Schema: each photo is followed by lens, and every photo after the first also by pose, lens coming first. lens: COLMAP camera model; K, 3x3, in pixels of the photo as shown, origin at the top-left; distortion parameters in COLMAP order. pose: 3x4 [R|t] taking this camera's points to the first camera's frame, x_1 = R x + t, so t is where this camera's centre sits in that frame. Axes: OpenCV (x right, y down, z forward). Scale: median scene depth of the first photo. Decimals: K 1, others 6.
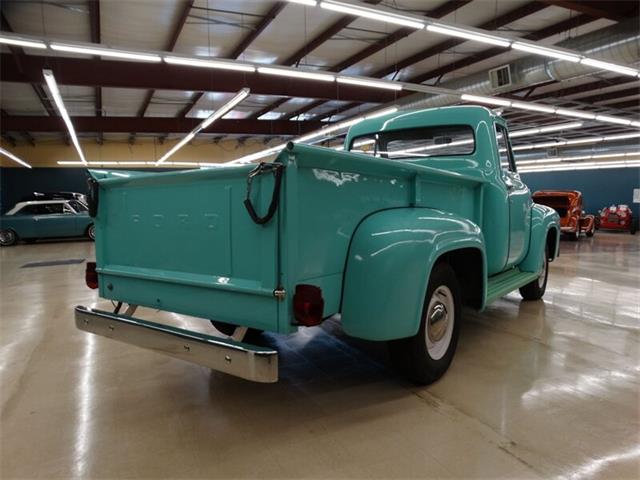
lens RADIAL K [[459.6, 0, 318.5], [0, 459.6, 241.0], [0, 0, 1]] dist [-0.006149, 0.039091]
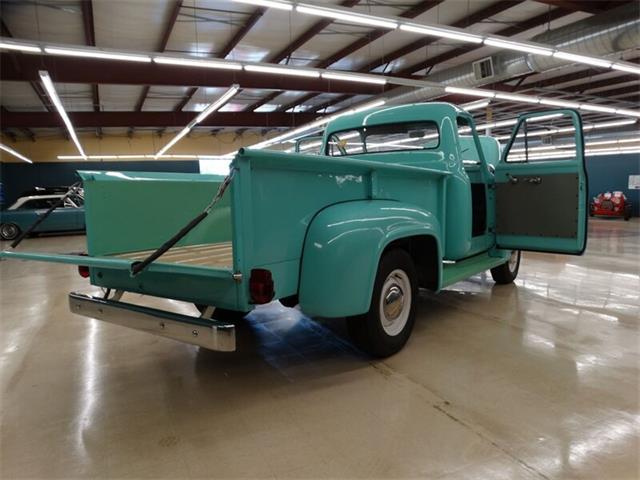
lens RADIAL K [[459.6, 0, 319.3], [0, 459.6, 241.2], [0, 0, 1]] dist [-0.006149, 0.039091]
pose [[0.999890, -0.014036, -0.004788, 0.040296], [0.014137, 0.999664, 0.021731, 0.000612], [0.004481, -0.021796, 0.999752, -0.053467]]
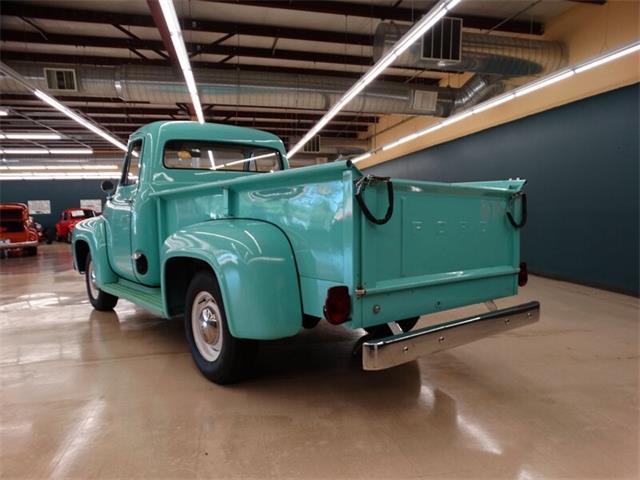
lens RADIAL K [[459.6, 0, 318.0], [0, 459.6, 233.7], [0, 0, 1]] dist [-0.006149, 0.039091]
pose [[0.211840, -0.019056, 0.977118, -0.605214], [0.060380, 0.998155, 0.006376, -0.022084], [-0.975437, 0.057647, 0.212600, 0.437398]]
